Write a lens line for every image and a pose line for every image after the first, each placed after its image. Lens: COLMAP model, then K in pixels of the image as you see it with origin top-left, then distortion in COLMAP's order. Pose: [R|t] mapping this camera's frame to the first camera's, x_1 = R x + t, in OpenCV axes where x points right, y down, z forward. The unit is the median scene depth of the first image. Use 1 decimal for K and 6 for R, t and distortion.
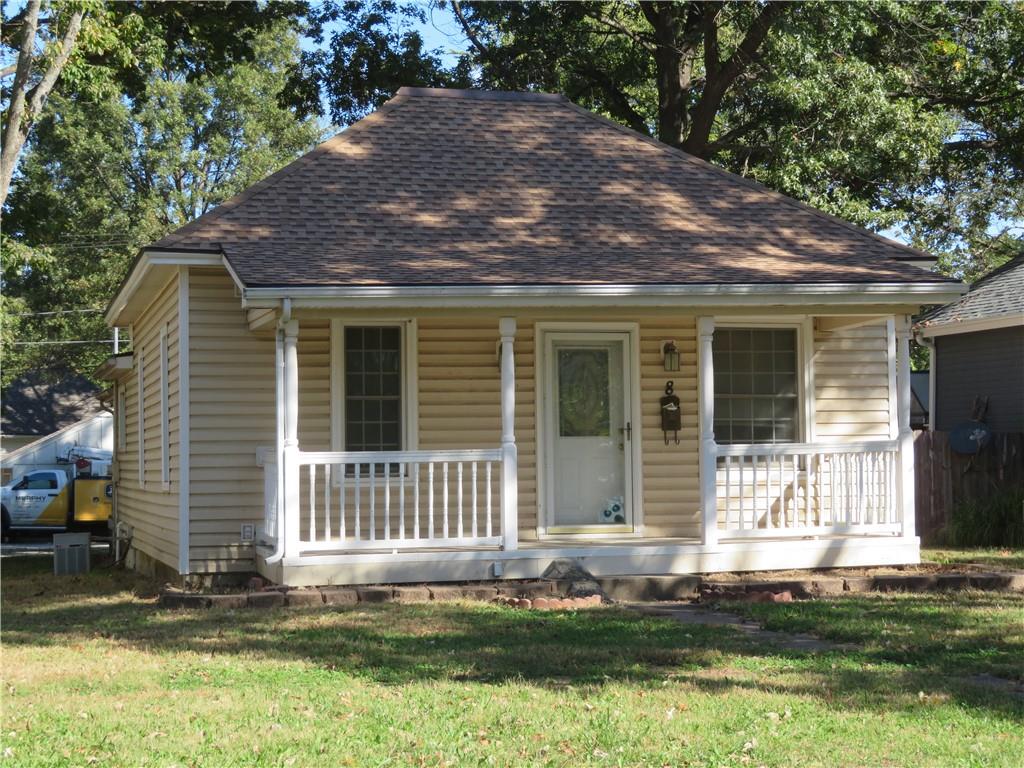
lens RADIAL K [[575.4, 0, 511.8], [0, 575.4, 383.7], [0, 0, 1]] dist [0.006544, -0.001534]
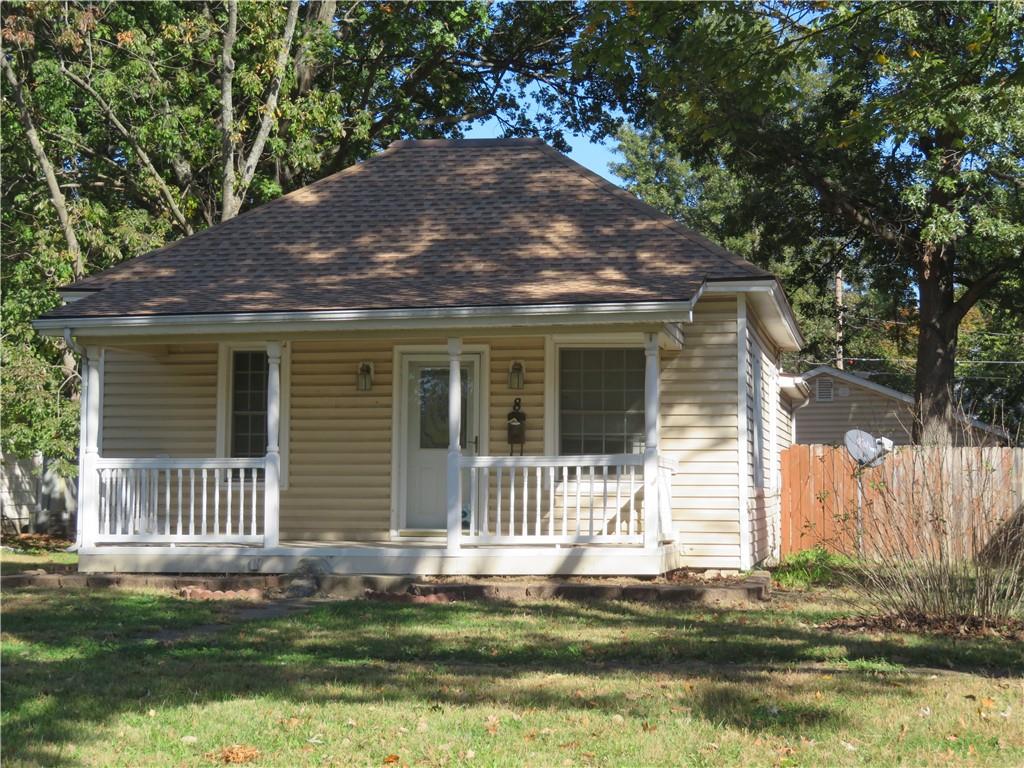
lens RADIAL K [[513.5, 0, 513.0], [0, 513.5, 405.2], [0, 0, 1]] dist [0.000528, -0.000401]
pose [[0.992115, 0.000453, -0.125328, 0.560429], [0.000544, 0.999969, 0.007916, 0.001481], [0.125327, -0.007922, 0.992084, 0.058963]]
